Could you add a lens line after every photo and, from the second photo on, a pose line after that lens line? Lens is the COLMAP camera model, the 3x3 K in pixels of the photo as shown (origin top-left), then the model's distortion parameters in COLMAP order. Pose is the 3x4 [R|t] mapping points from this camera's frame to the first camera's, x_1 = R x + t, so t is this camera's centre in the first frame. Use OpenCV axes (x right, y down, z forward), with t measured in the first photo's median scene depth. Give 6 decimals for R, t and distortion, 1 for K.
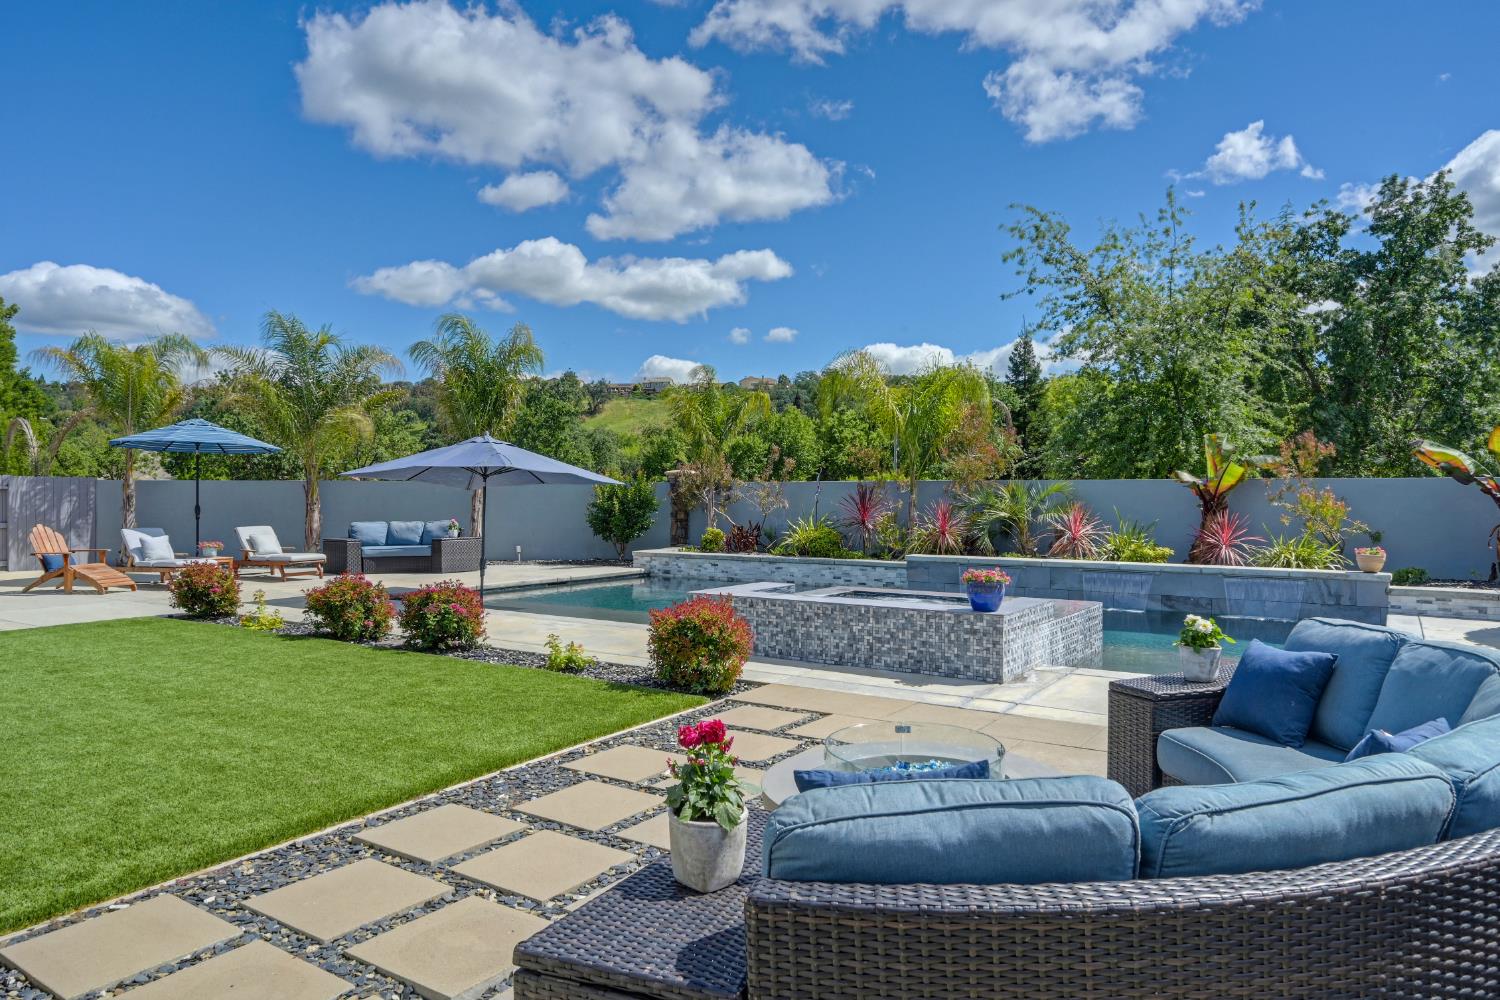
lens RADIAL K [[985.5, 0, 747.3], [0, 985.5, 508.5], [0, 0, 1]] dist [-0.006380, -0.004774]
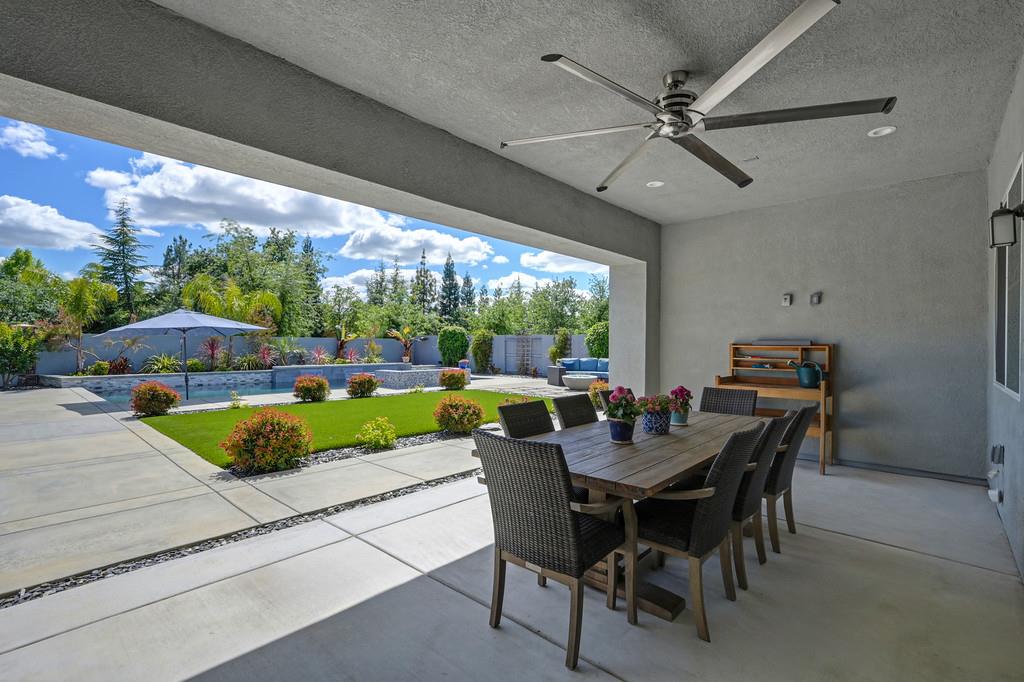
lens RADIAL K [[462.8, 0, 514.1], [0, 462.8, 345.0], [0, 0, 1]] dist [0.000150, -0.000129]
pose [[0.146718, -0.000534, 0.989178, -0.719597], [0.008930, 0.999960, -0.000785, -0.001498], [-0.989138, 0.008949, 0.146716, 0.179369]]
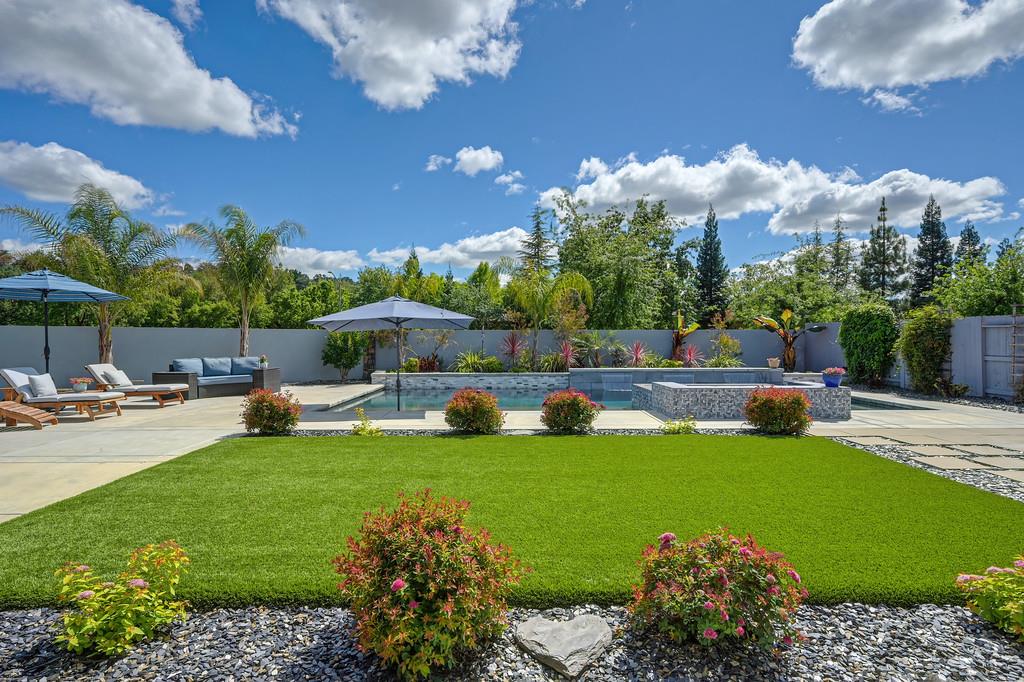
lens RADIAL K [[540.1, 0, 515.6], [0, 540.1, 335.1], [0, 0, 1]] dist [0.004861, 0.000895]
pose [[0.825184, 0.002212, 0.564859, -0.403158], [0.011337, 0.999726, -0.020476, 0.002027], [-0.564750, 0.023301, 0.824933, 0.156647]]
